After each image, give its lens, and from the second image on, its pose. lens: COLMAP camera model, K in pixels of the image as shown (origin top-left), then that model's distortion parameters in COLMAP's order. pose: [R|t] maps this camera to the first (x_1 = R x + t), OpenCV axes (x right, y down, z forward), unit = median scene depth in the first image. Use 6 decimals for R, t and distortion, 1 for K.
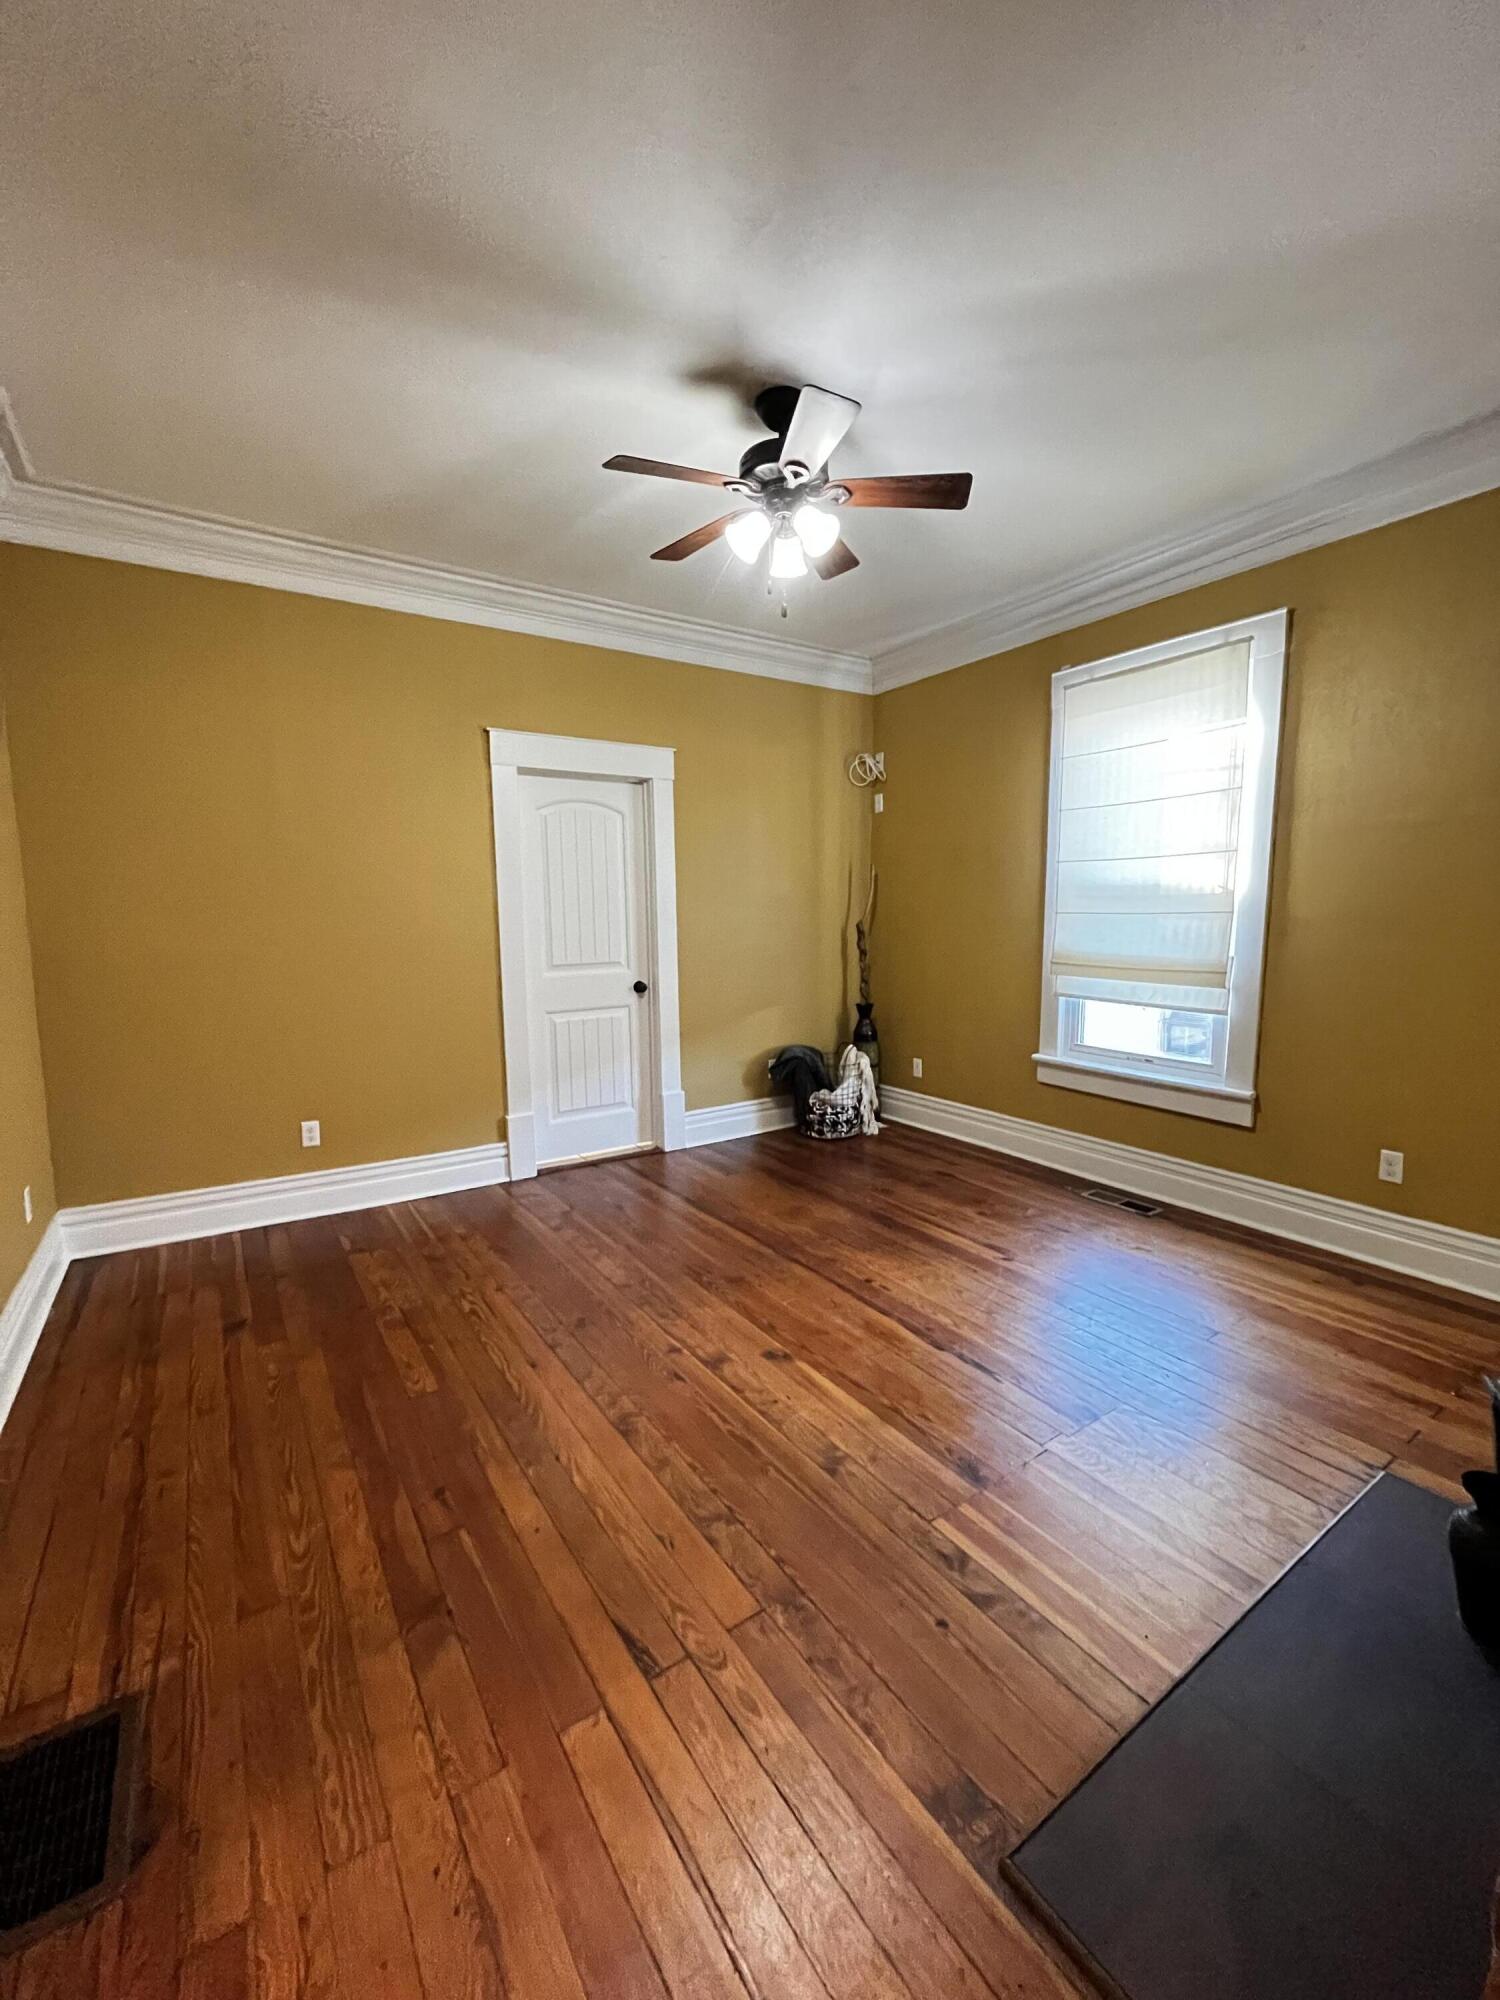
lens RADIAL K [[807.4, 0, 760.1], [0, 807.4, 1003.8], [0, 0, 1]] dist [-0.003078, -0.000173]
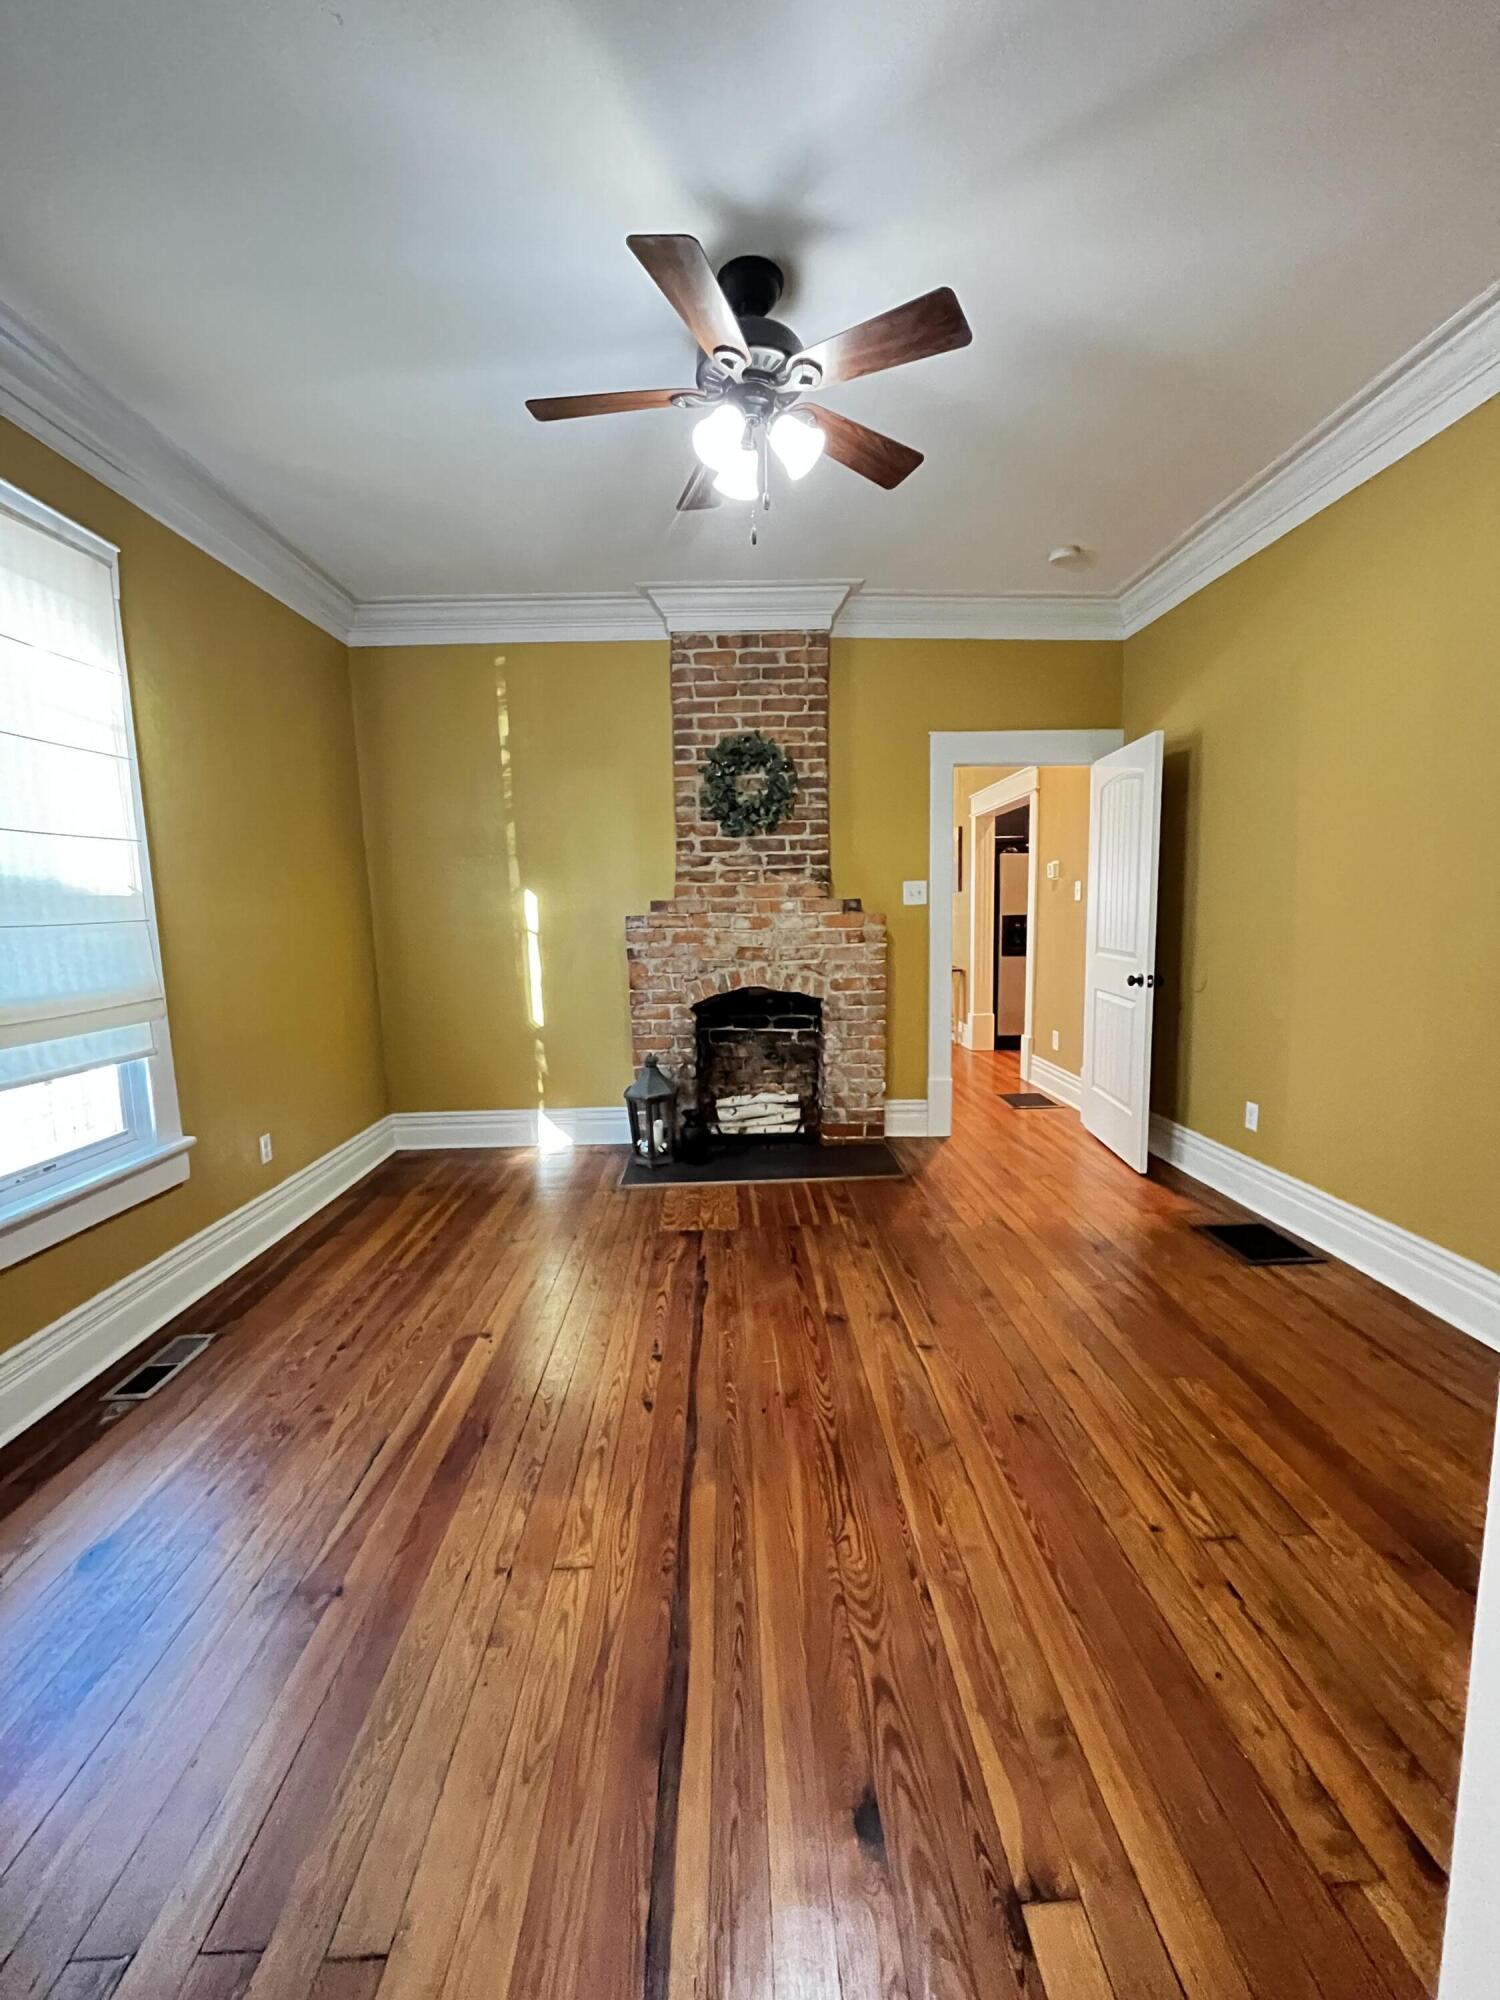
lens RADIAL K [[807.4, 0, 760.1], [0, 807.4, 1003.8], [0, 0, 1]] dist [-0.003078, -0.000173]
pose [[-0.847061, -0.038850, 0.530074, -0.363533], [0.089431, 0.972687, 0.214201, -0.165919], [-0.523918, 0.228846, -0.820451, 1.500683]]
